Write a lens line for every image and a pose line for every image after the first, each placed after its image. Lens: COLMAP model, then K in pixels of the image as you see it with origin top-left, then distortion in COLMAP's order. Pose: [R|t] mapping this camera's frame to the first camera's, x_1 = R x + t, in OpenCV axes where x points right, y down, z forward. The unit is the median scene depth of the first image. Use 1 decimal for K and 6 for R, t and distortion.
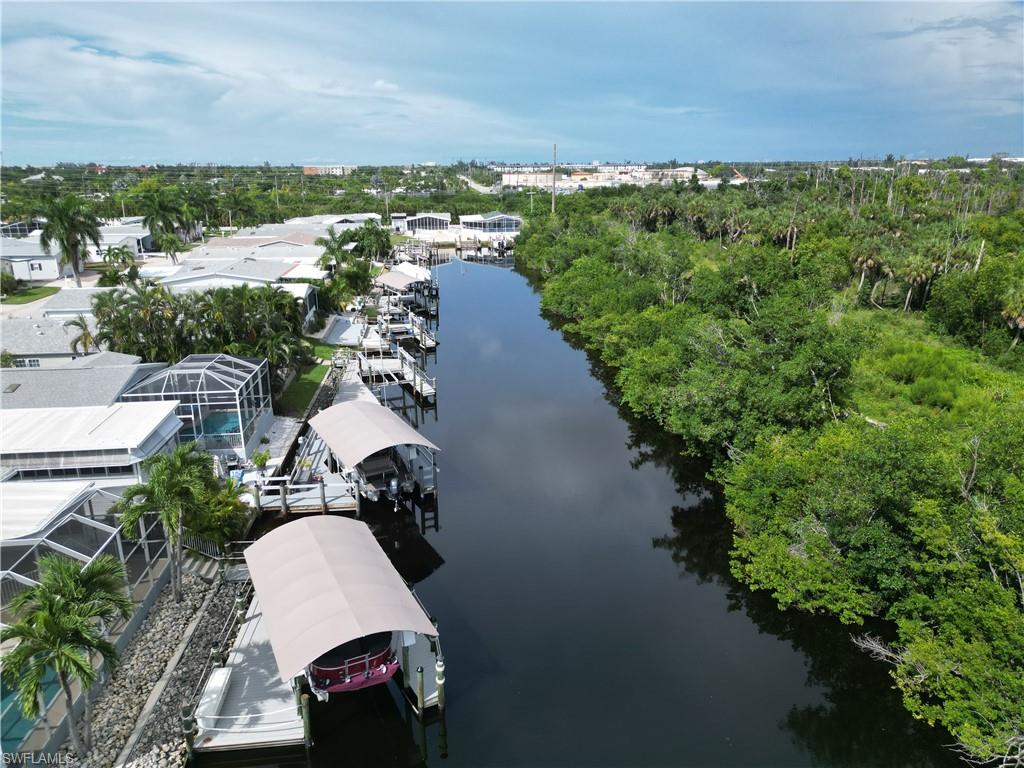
lens RADIAL K [[726.1, 0, 512.0], [0, 726.1, 384.0], [0, 0, 1]] dist [0.069427, -0.064038]
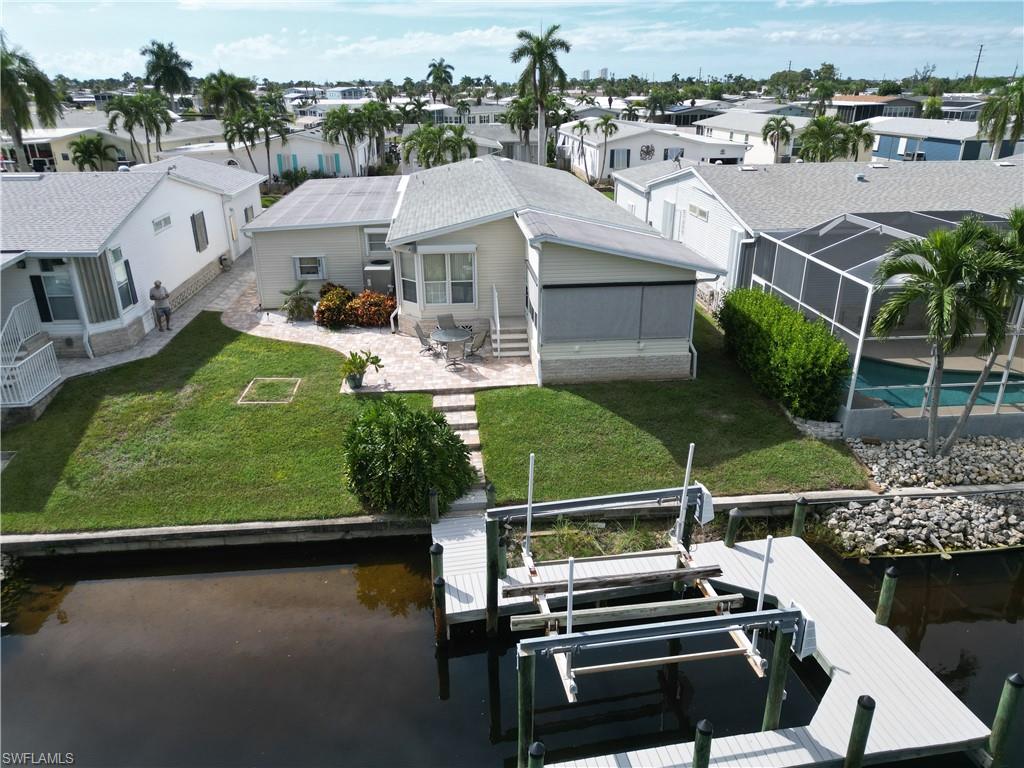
lens RADIAL K [[720.1, 0, 510.4], [0, 720.1, 383.9], [0, 0, 1]] dist [0.069574, -0.067209]
pose [[-0.004546, 0.383434, -0.923557, 0.141540], [-0.290660, 0.883186, 0.368104, 0.222625], [0.956816, 0.270114, 0.107434, 0.361571]]
